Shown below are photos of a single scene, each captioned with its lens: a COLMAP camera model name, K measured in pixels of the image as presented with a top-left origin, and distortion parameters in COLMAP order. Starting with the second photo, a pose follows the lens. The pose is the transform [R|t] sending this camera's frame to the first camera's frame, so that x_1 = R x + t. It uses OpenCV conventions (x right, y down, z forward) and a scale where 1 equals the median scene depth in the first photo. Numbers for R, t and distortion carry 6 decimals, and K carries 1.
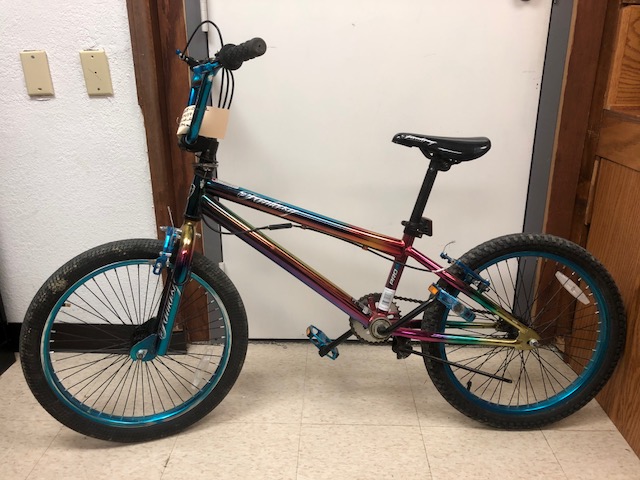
lens RADIAL K [[540.1, 0, 320.0], [0, 540.1, 240.0], [0, 0, 1]] dist [-0.003318, -0.053742]
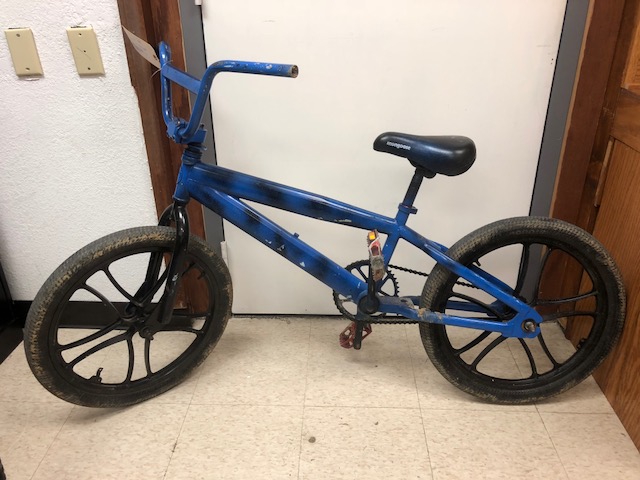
lens RADIAL K [[537.6, 0, 320.0], [0, 537.6, 240.0], [0, 0, 1]] dist [0.005092, -0.058903]
pose [[0.999916, -0.002768, -0.012675, 0.008901], [0.004372, 0.991721, 0.128335, -0.101959], [0.012215, -0.128380, 0.991650, 0.025540]]
